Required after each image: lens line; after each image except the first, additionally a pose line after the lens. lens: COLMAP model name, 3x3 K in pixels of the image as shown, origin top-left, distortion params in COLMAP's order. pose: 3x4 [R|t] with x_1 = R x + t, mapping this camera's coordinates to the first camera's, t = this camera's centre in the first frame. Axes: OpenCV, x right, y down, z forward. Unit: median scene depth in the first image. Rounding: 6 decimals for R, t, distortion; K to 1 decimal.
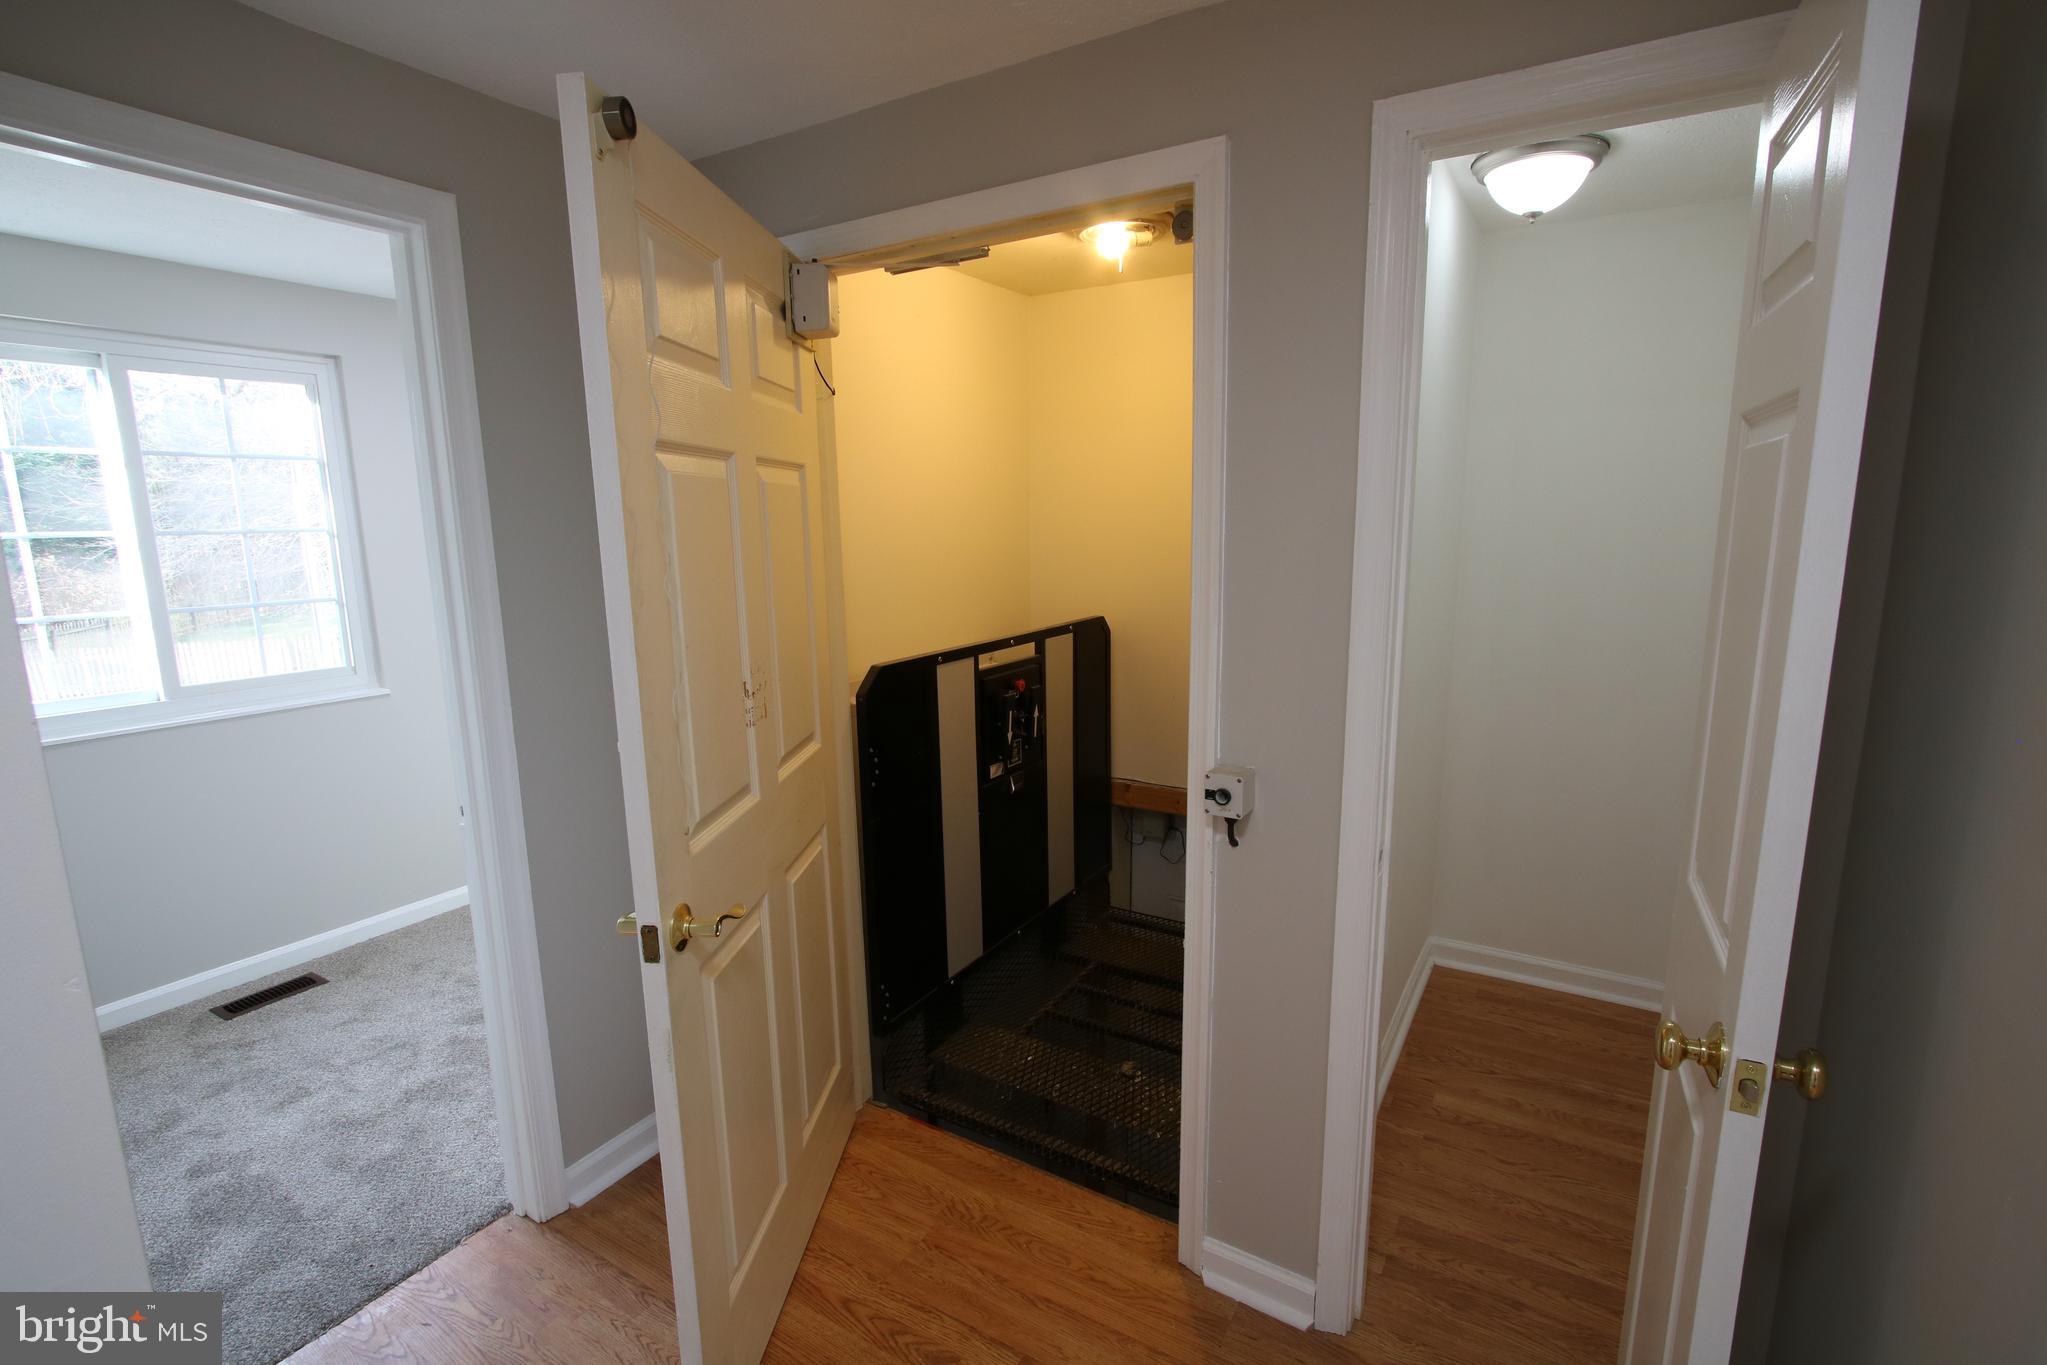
lens RADIAL K [[942.2, 0, 1022.3], [0, 942.2, 685.3], [0, 0, 1]] dist [-0.016845, 0.002265]
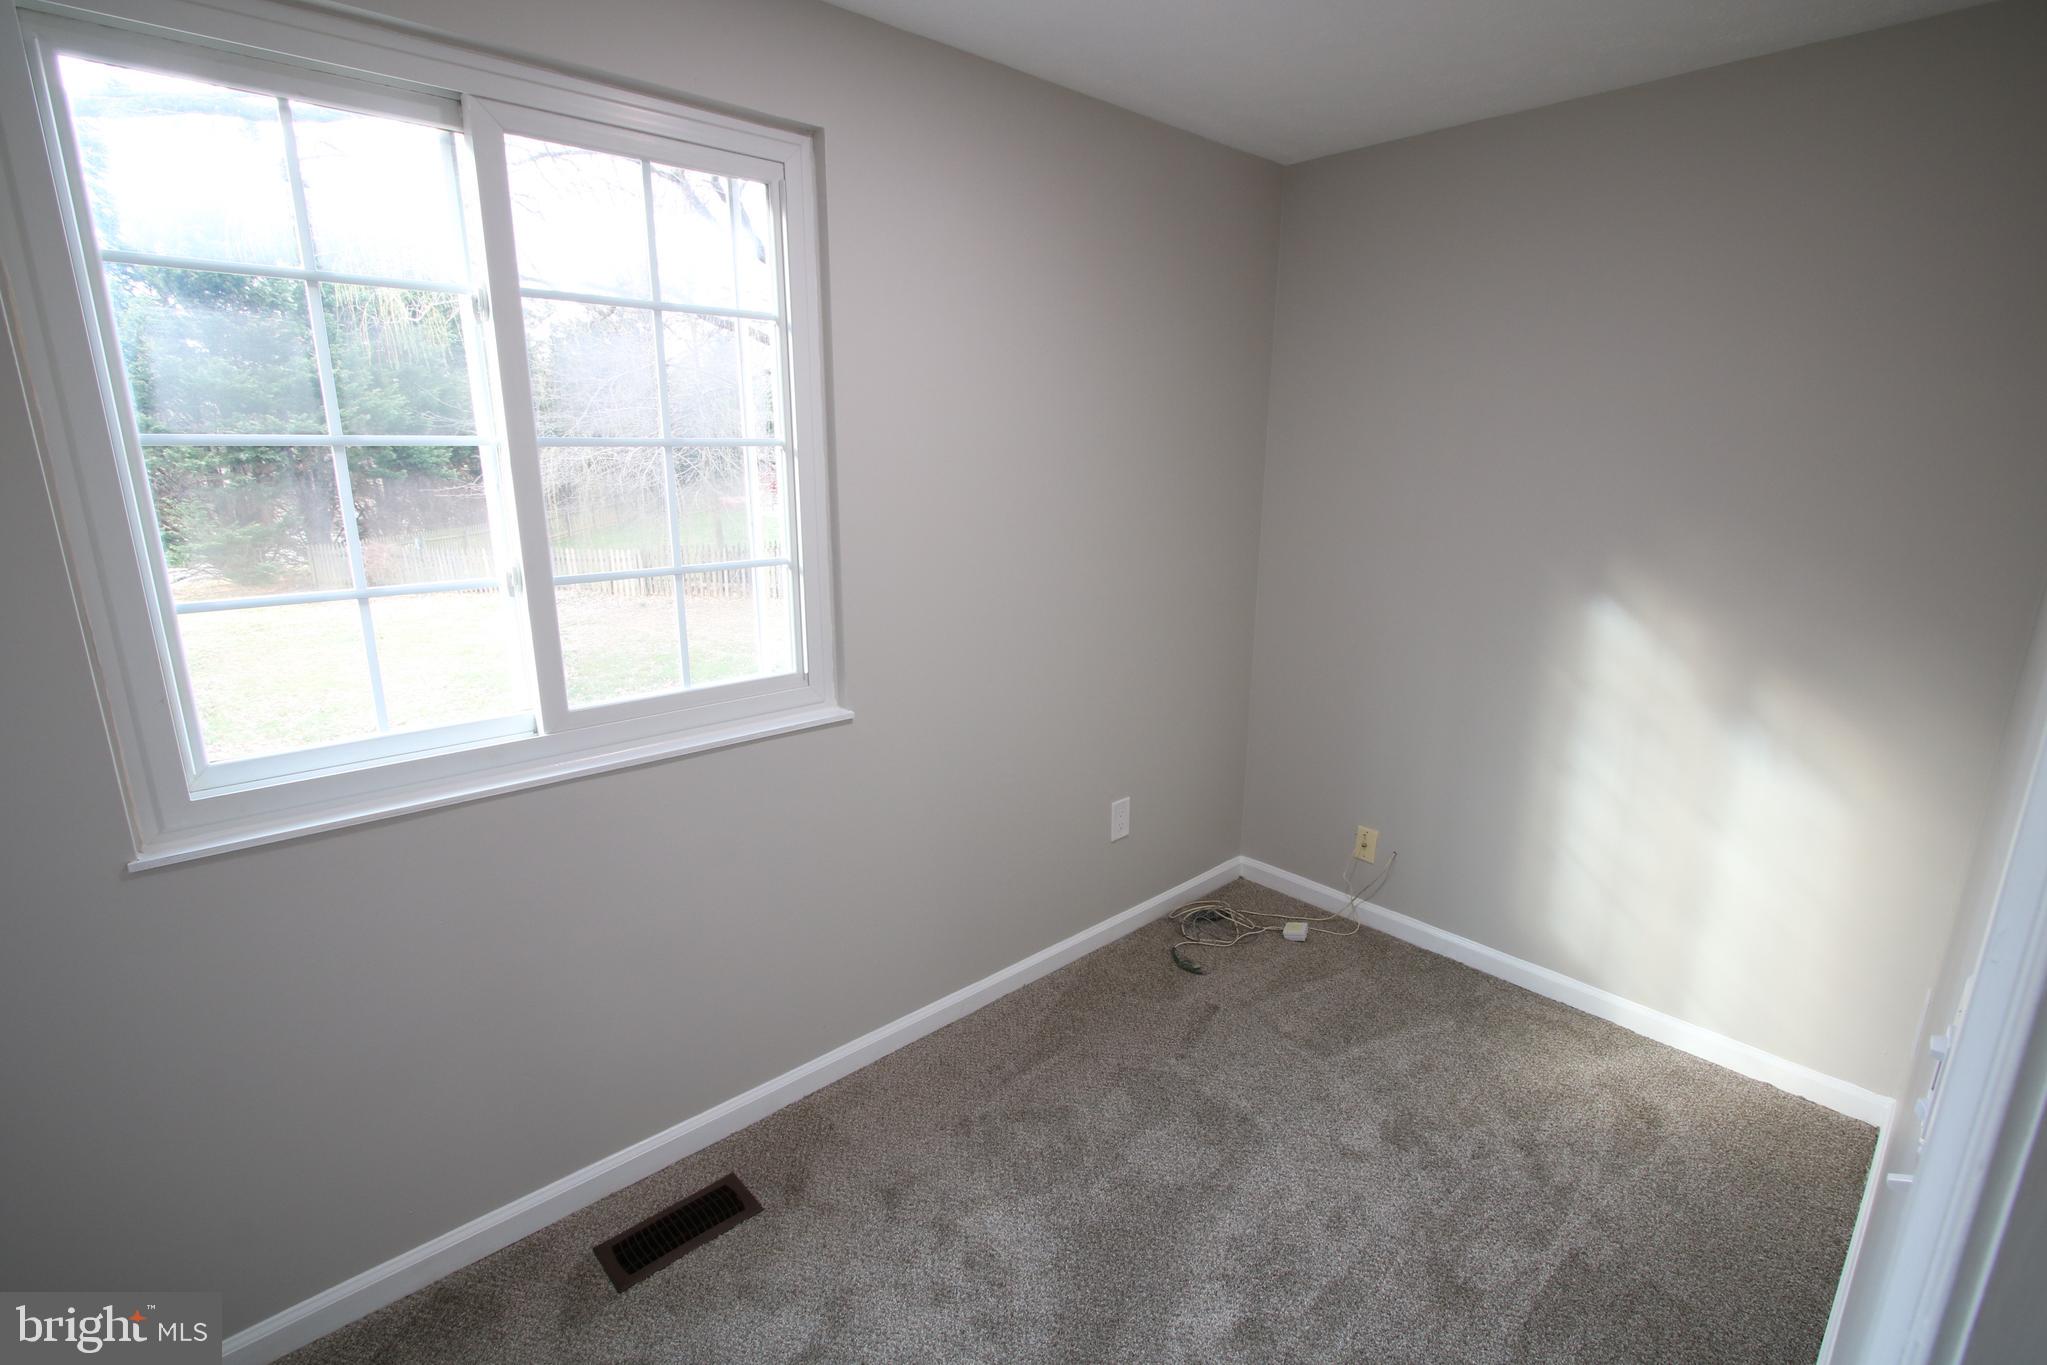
lens RADIAL K [[942.2, 0, 1022.3], [0, 942.2, 685.3], [0, 0, 1]] dist [-0.016845, 0.002265]
pose [[0.960191, 0.086217, -0.265707, -0.458033], [-0.066974, 0.994488, 0.080667, -0.077069], [0.271198, -0.059660, 0.960673, 0.493593]]
